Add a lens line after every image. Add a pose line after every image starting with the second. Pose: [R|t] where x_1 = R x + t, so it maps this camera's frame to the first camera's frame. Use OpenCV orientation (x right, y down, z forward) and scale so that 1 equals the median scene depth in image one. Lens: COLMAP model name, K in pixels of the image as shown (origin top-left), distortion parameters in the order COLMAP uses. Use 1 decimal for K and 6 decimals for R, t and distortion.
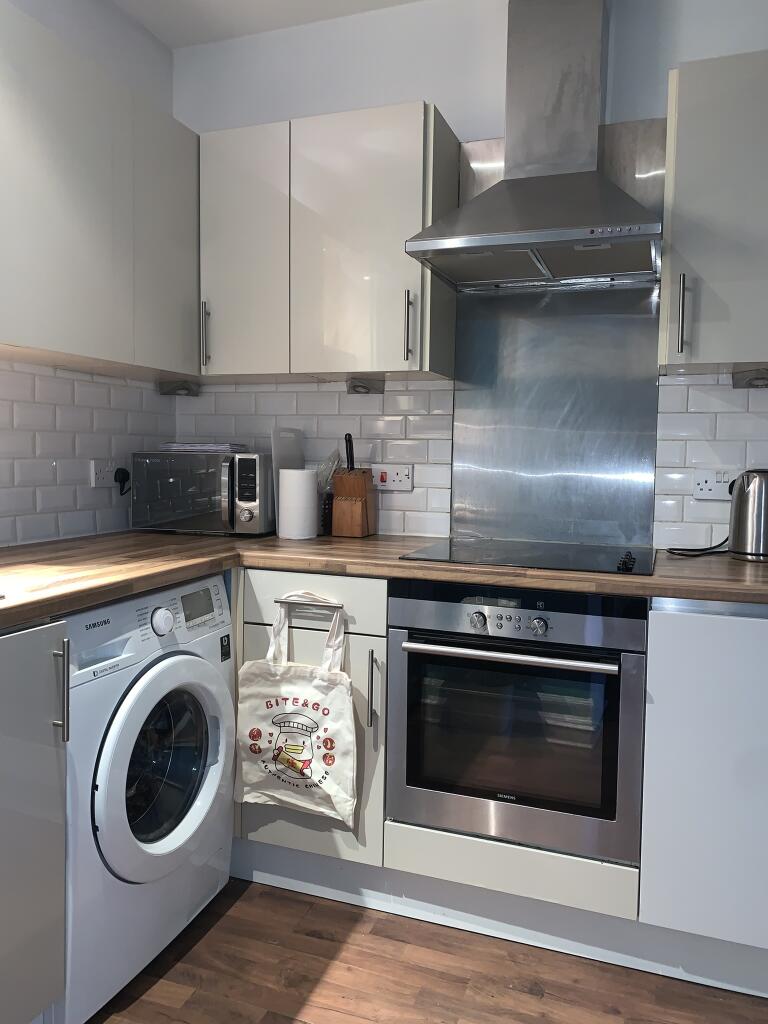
lens RADIAL K [[787.8, 0, 385.7], [0, 787.8, 507.4], [0, 0, 1]] dist [0.048189, -0.060170]
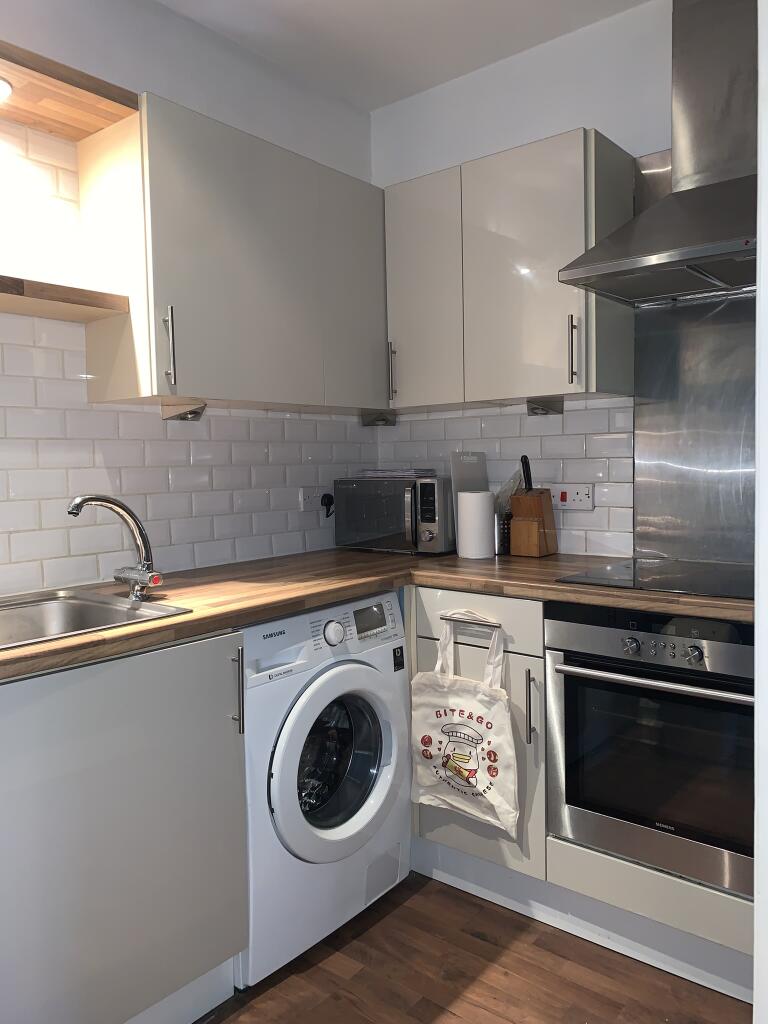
lens RADIAL K [[787.8, 0, 379.7], [0, 787.8, 507.9], [0, 0, 1]] dist [0.048189, -0.060170]
pose [[0.943204, -0.012950, -0.331962, 0.138791], [0.010787, 0.999907, -0.008356, -0.022833], [0.332040, 0.004300, 0.943256, -0.040525]]
